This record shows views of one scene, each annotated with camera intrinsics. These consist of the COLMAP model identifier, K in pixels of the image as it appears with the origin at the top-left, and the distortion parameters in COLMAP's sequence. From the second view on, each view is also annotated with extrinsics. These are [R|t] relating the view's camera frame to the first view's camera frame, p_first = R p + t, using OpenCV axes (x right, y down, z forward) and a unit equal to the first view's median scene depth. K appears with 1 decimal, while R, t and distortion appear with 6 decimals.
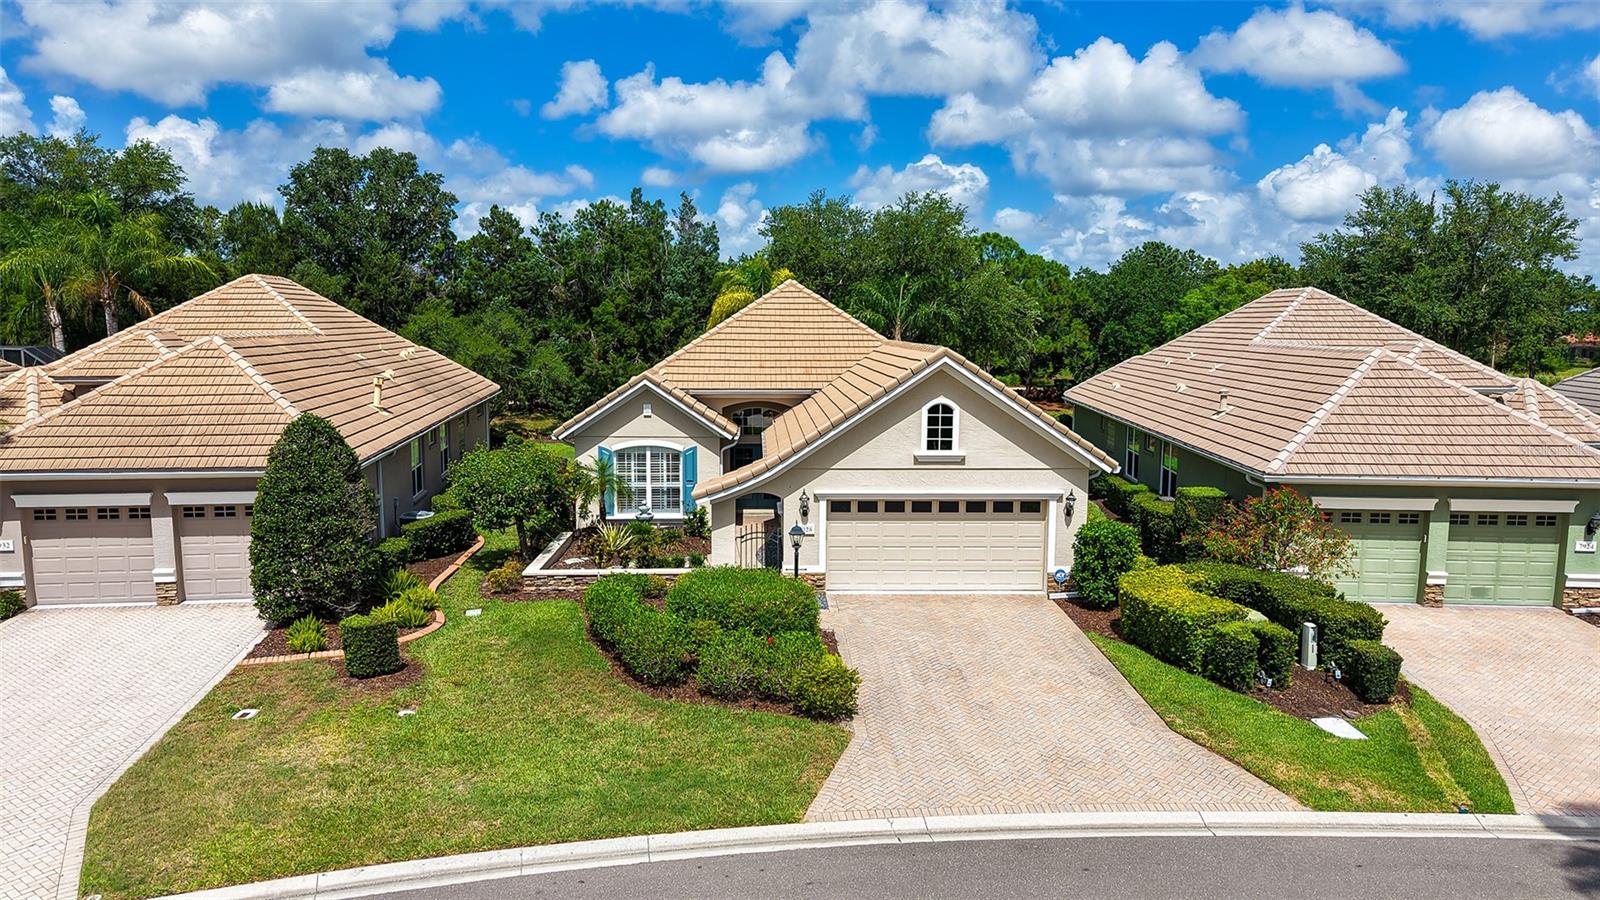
lens RADIAL K [[1090.3, 0, 800.0], [0, 1090.3, 450.0], [0, 0, 1]] dist [0.046626, -0.079338]
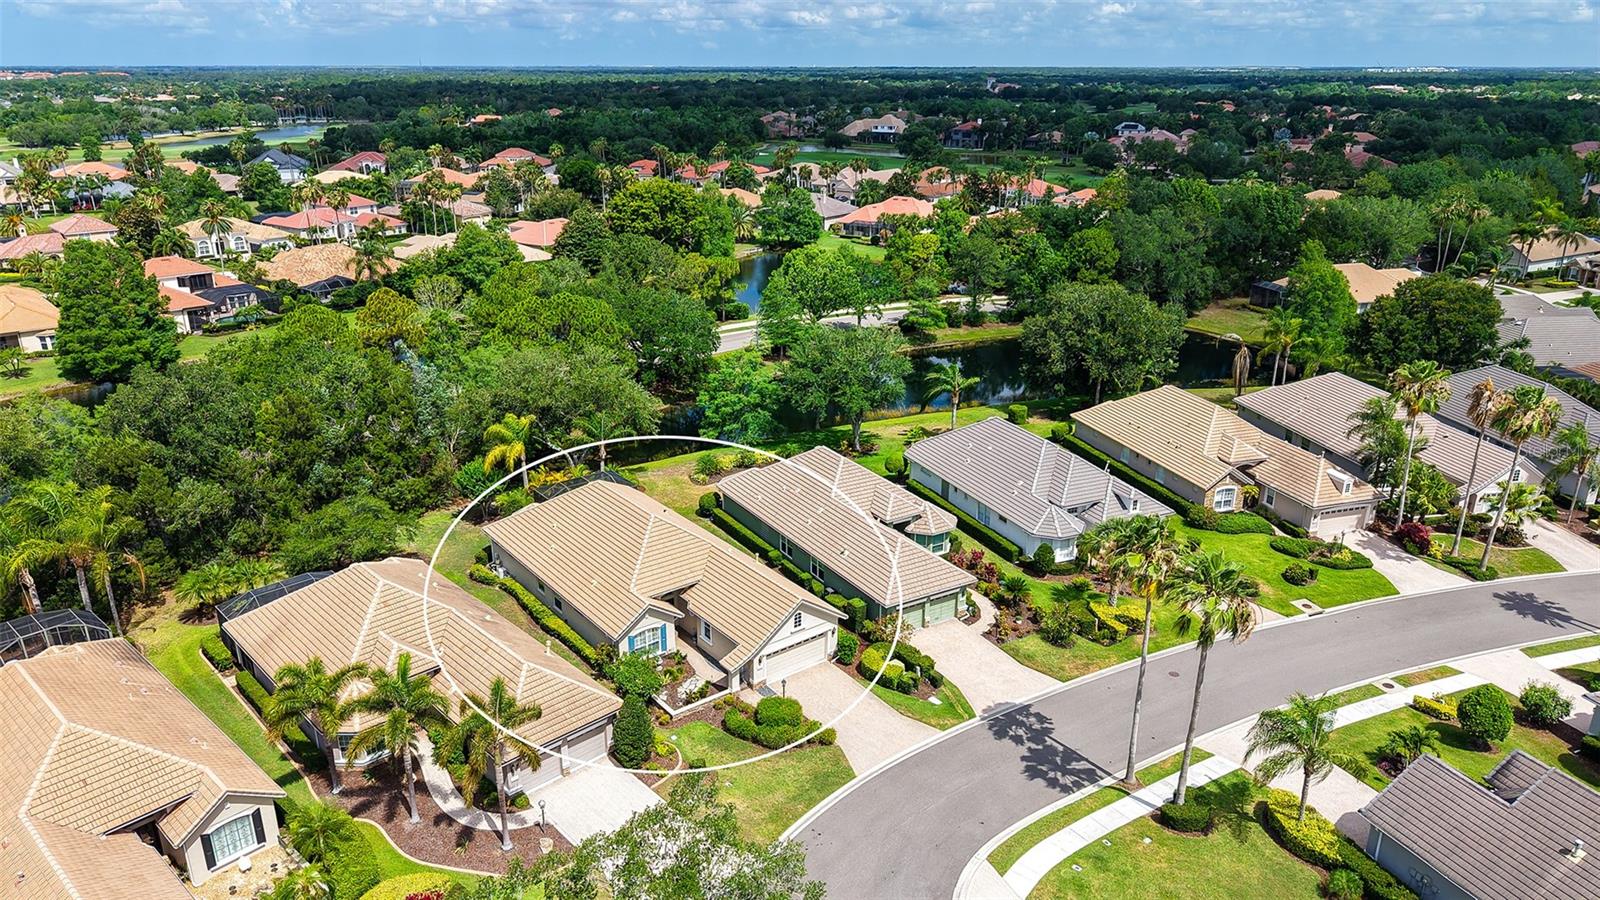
lens RADIAL K [[1090.3, 0, 800.0], [0, 1090.3, 450.0], [0, 0, 1]] dist [0.046626, -0.079338]
pose [[0.819044, -0.206841, 0.535148, -1.377335], [0.072506, 0.962590, 0.261082, -1.265223], [-0.569131, -0.175036, 0.803401, -1.306351]]
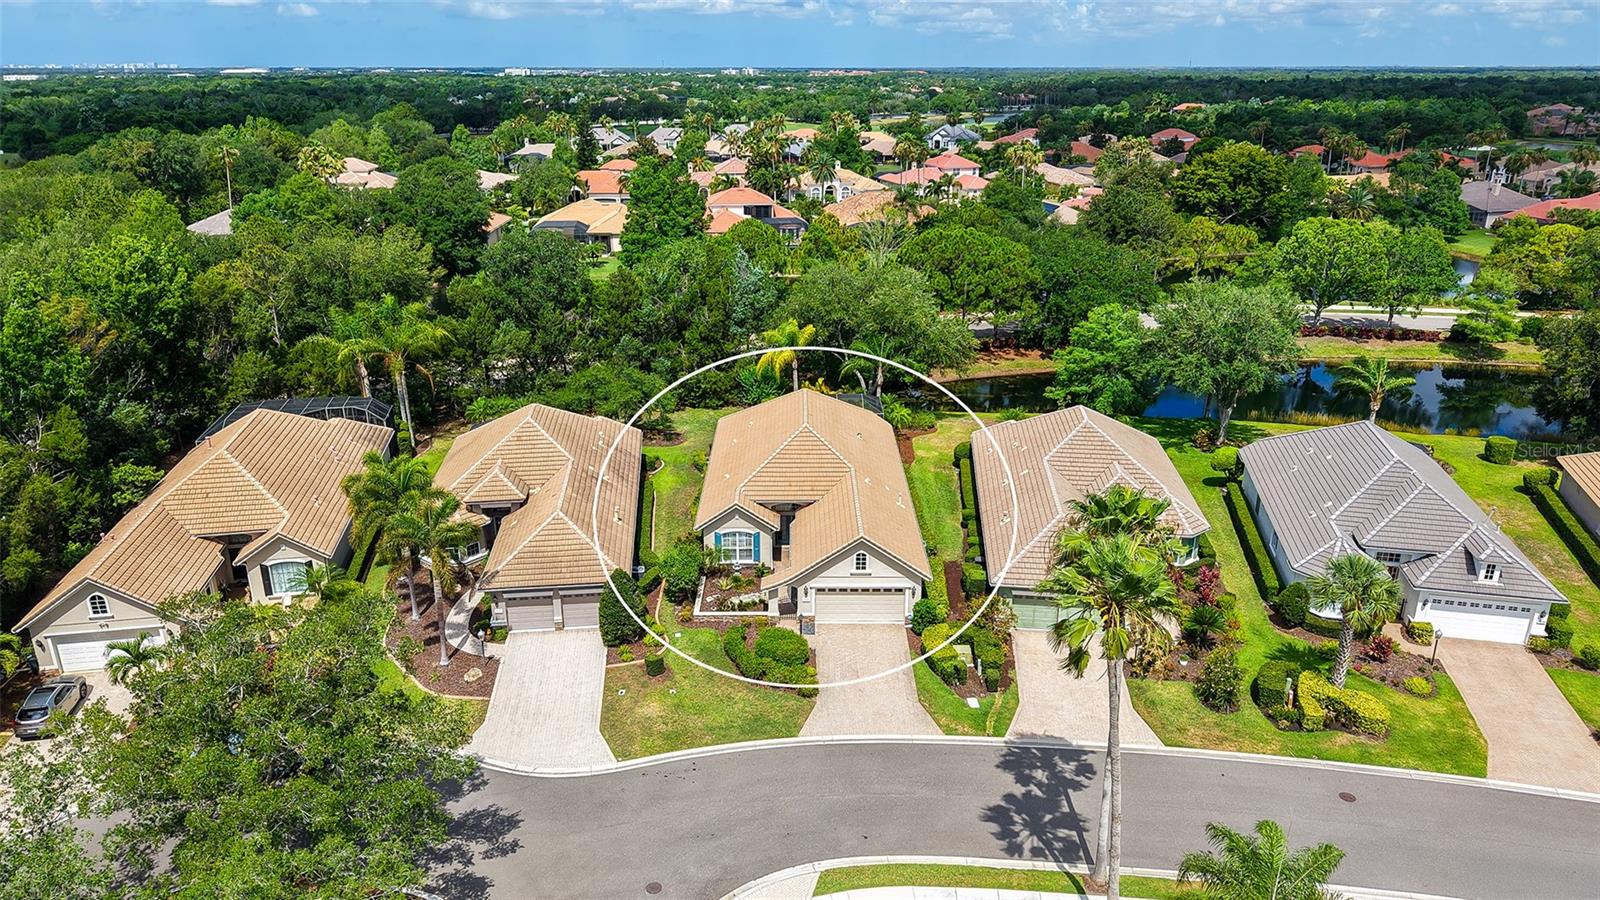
lens RADIAL K [[1106.3, 0, 788.0], [0, 1106.3, 477.8], [0, 0, 1]] dist [0.032533, -0.030046]
pose [[0.998687, 0.004704, -0.051011, 0.093850], [0.008077, 0.968862, 0.247468, -0.853077], [0.050586, -0.247556, 0.967552, -1.420614]]
